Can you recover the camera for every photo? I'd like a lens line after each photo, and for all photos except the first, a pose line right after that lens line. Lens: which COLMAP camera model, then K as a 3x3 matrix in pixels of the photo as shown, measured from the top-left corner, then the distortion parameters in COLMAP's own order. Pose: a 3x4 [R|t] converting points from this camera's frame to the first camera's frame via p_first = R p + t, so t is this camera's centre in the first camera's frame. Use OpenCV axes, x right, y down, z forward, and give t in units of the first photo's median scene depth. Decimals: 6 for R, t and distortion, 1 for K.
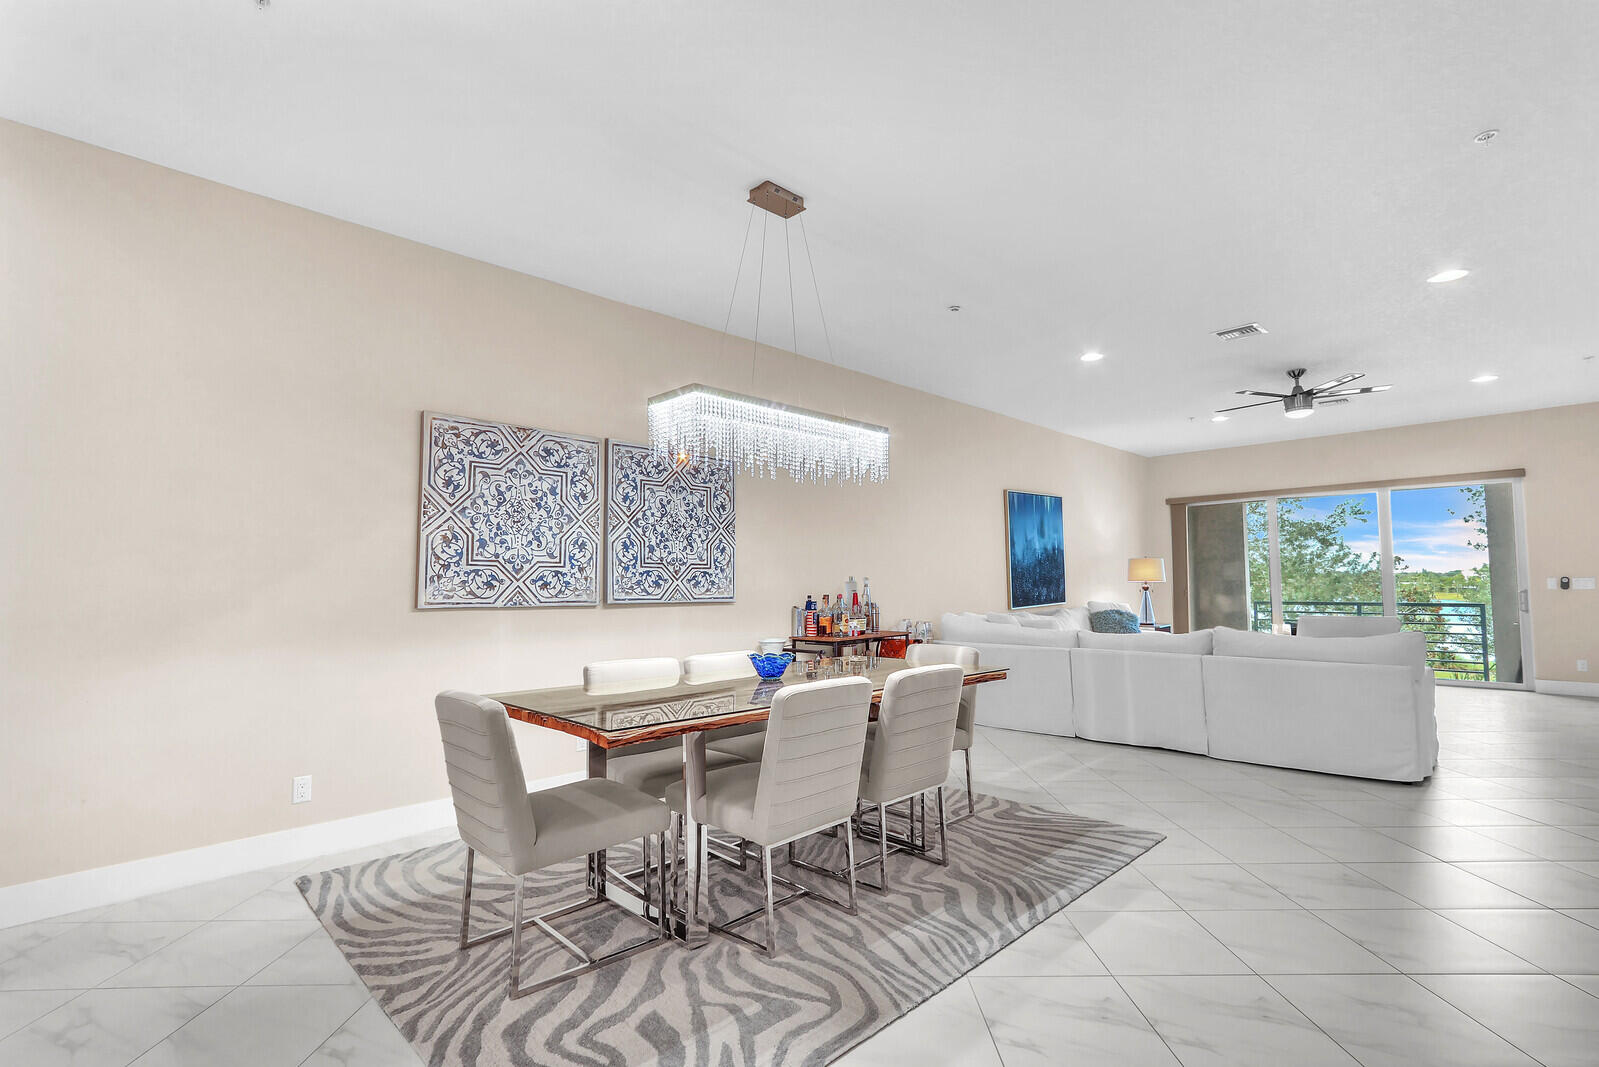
lens RADIAL K [[736.4, 0, 814.5], [0, 736.4, 541.1], [0, 0, 1]] dist [0.000368, 0.000699]
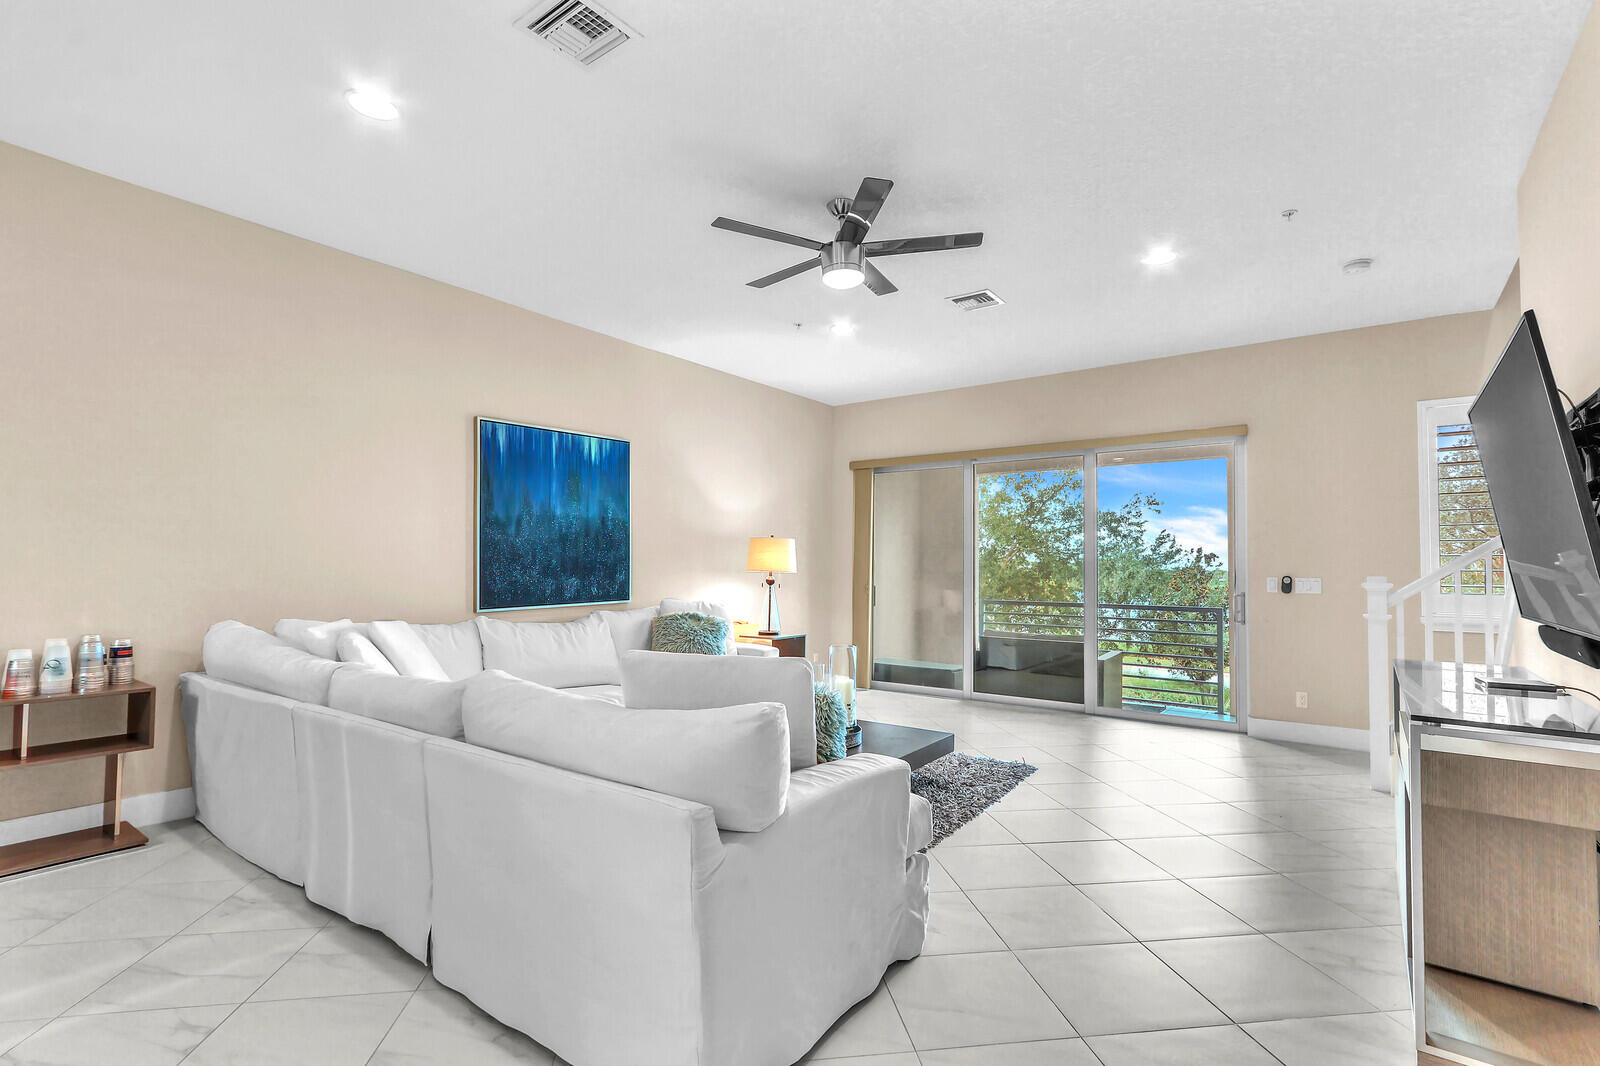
lens RADIAL K [[745.2, 0, 810.9], [0, 745.2, 546.2], [0, 0, 1]] dist [-0.001117, -0.000201]
pose [[0.989241, 0.024364, 0.144253, 0.551498], [-0.027857, 0.999364, 0.022246, 0.019818], [-0.143619, -0.026026, 0.989291, 0.425057]]
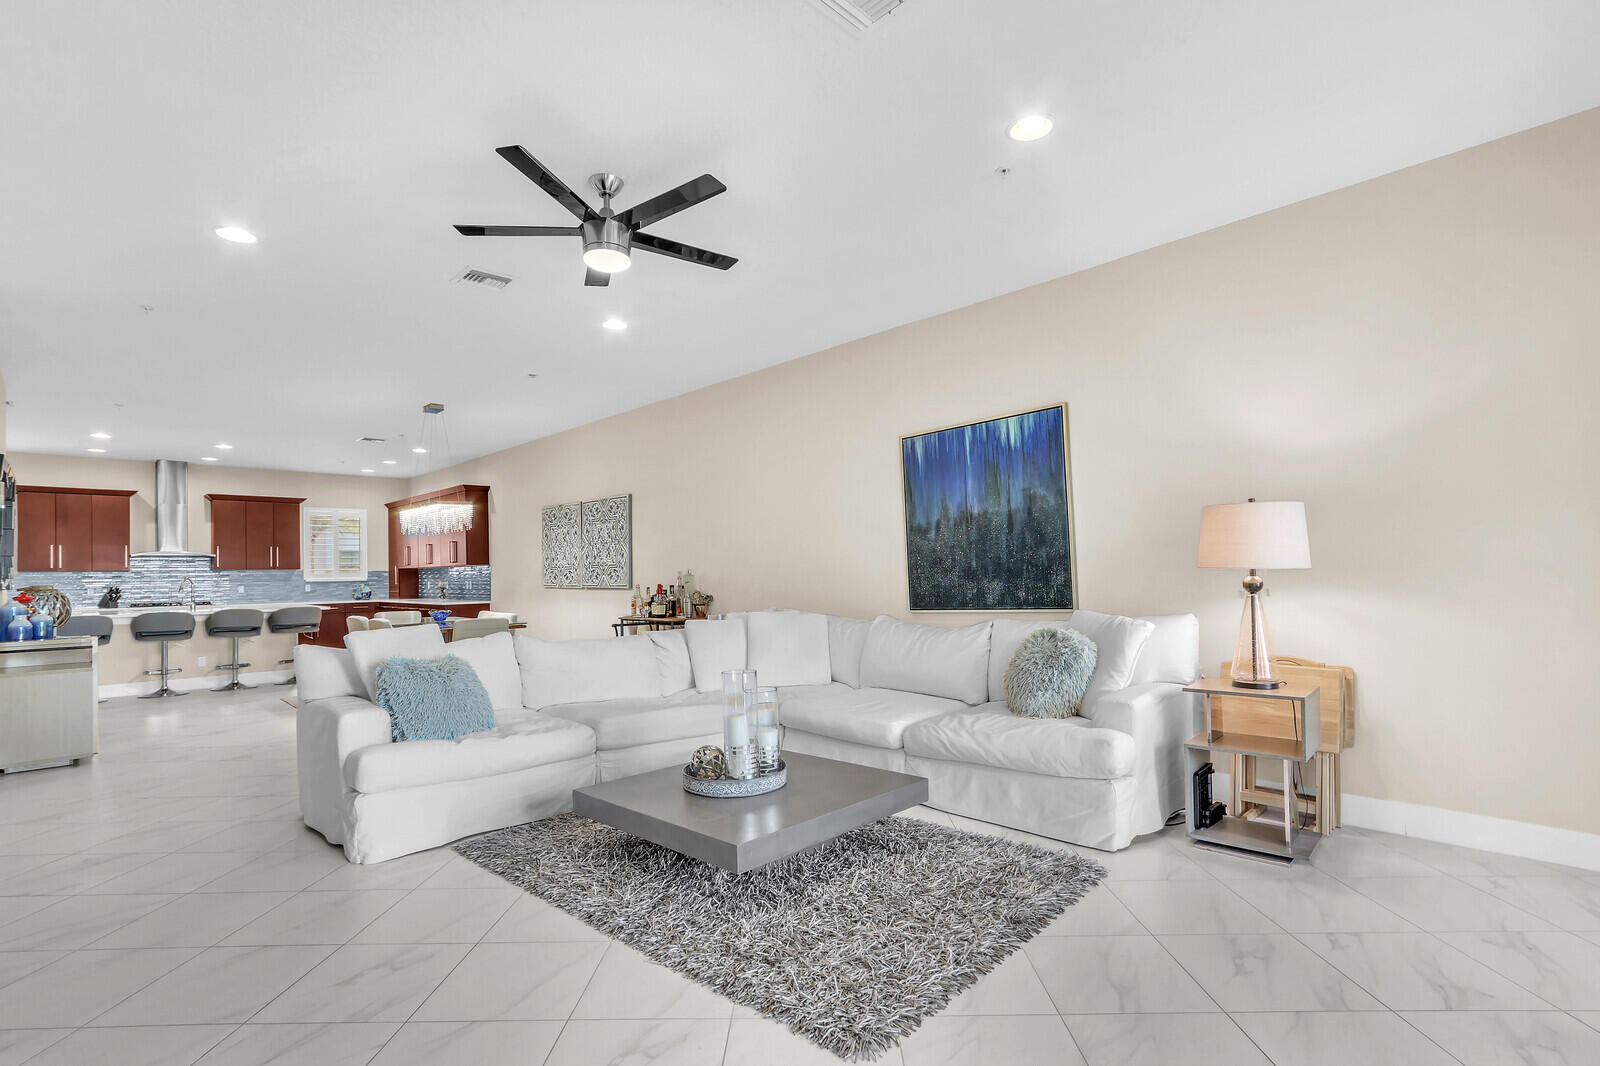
lens RADIAL K [[753.5, 0, 829.9], [0, 753.5, 567.8], [0, 0, 1]] dist [0.000738, 0.000123]
pose [[0.012232, 0.002385, -0.999922, 1.178955], [0.076833, 0.997038, 0.003318, 0.053484], [0.996969, -0.076868, 0.012013, 1.126615]]
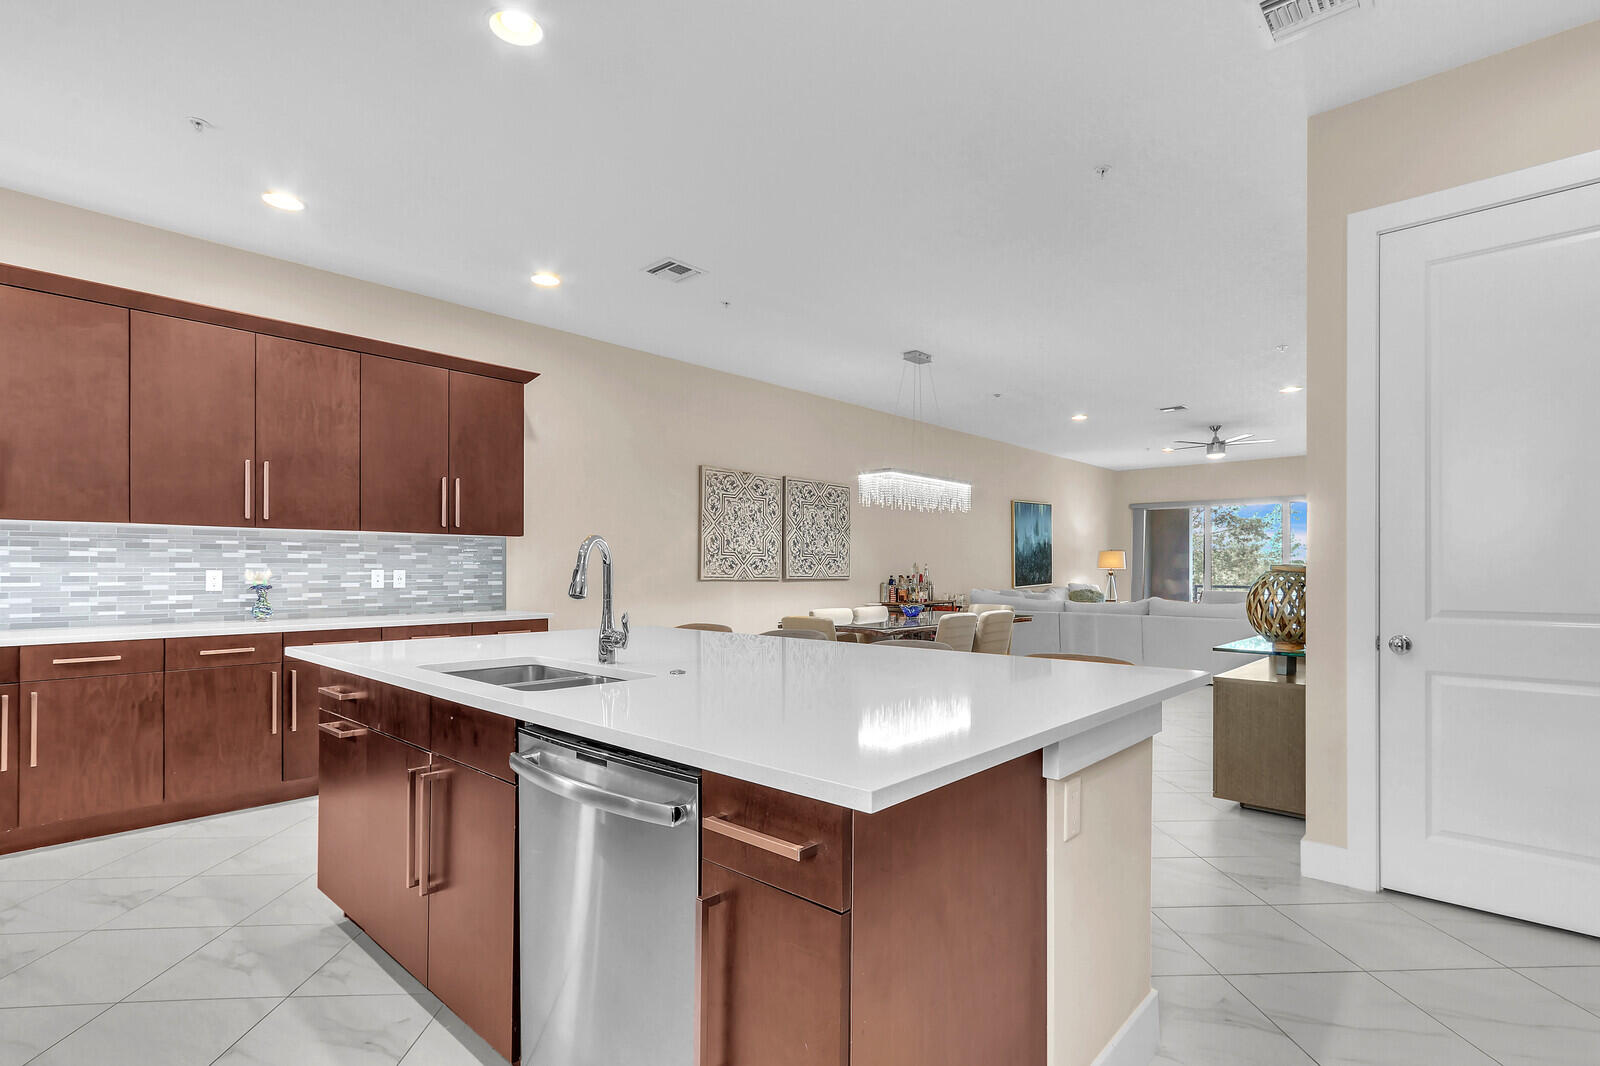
lens RADIAL K [[753.5, 0, 829.9], [0, 753.5, 567.8], [0, 0, 1]] dist [0.000738, 0.000123]
pose [[0.998121, 0.010492, 0.060363, -0.197096], [-0.013965, 0.998254, 0.057395, -0.025271], [-0.059656, -0.058130, 0.996525, -0.460223]]
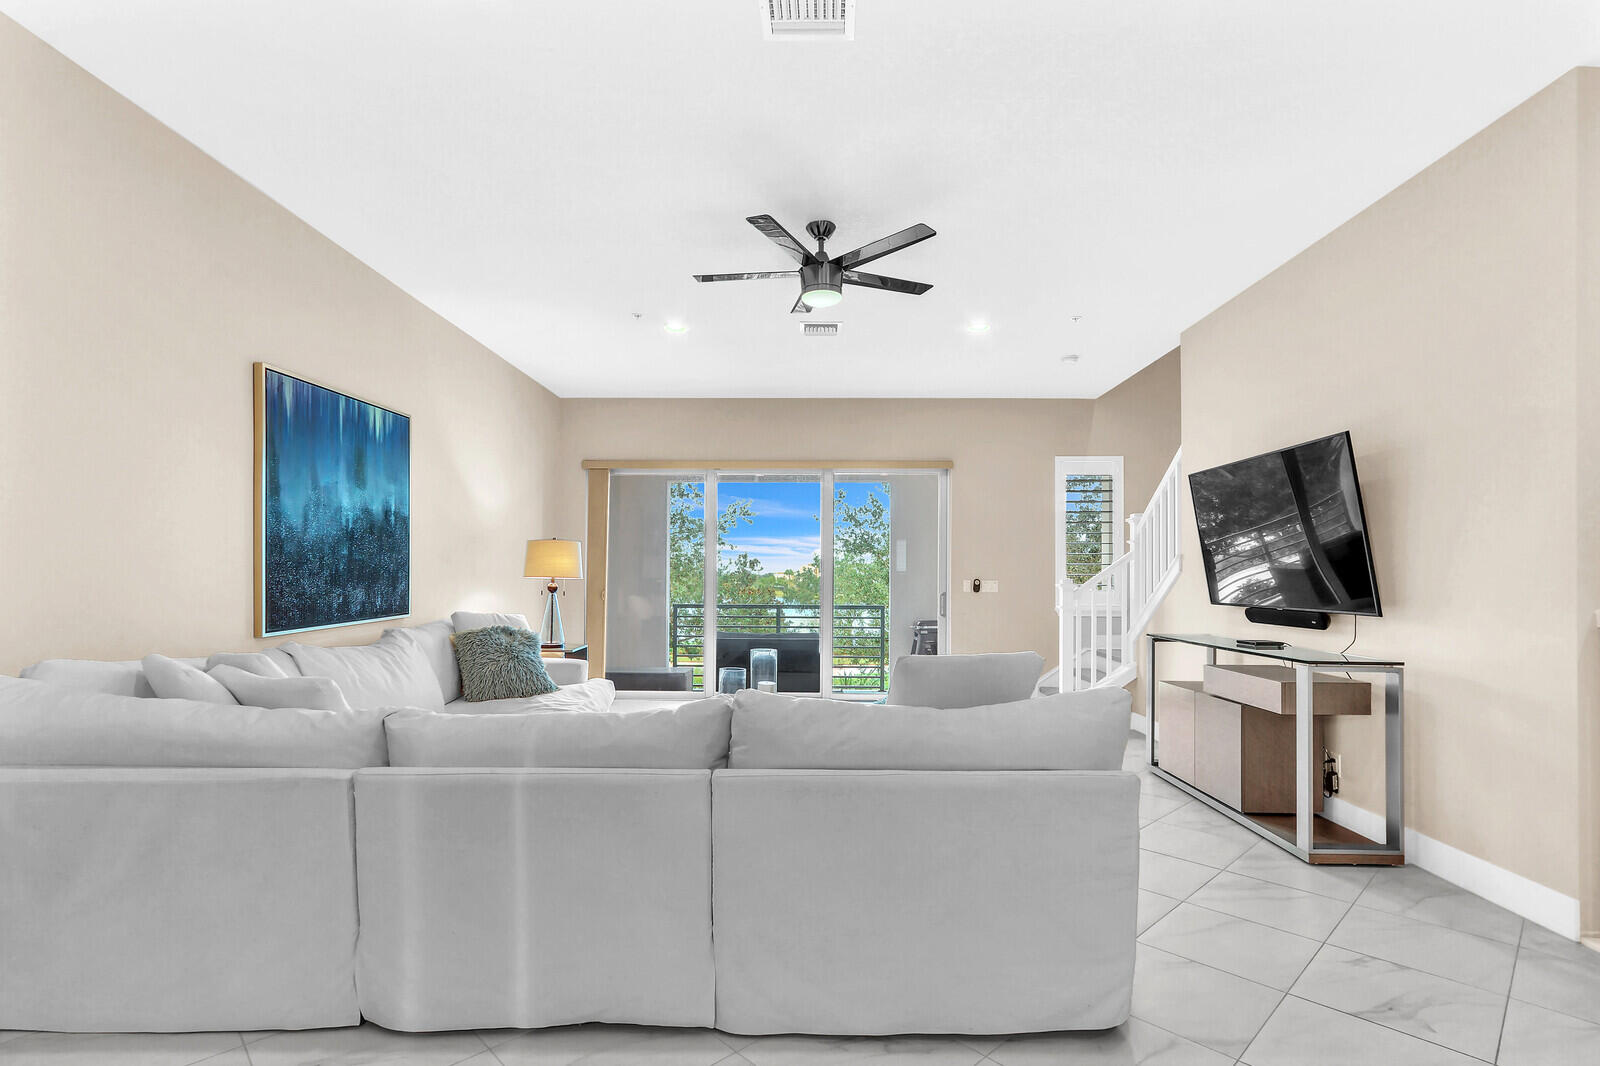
lens RADIAL K [[751.8, 0, 808.1], [0, 751.8, 571.4], [0, 0, 1]] dist [0.002711, 0.000380]
pose [[0.720770, 0.019844, 0.692890, 0.231270], [-0.051857, 0.998333, 0.025353, 0.030852], [-0.691232, -0.054205, 0.720597, 0.552092]]
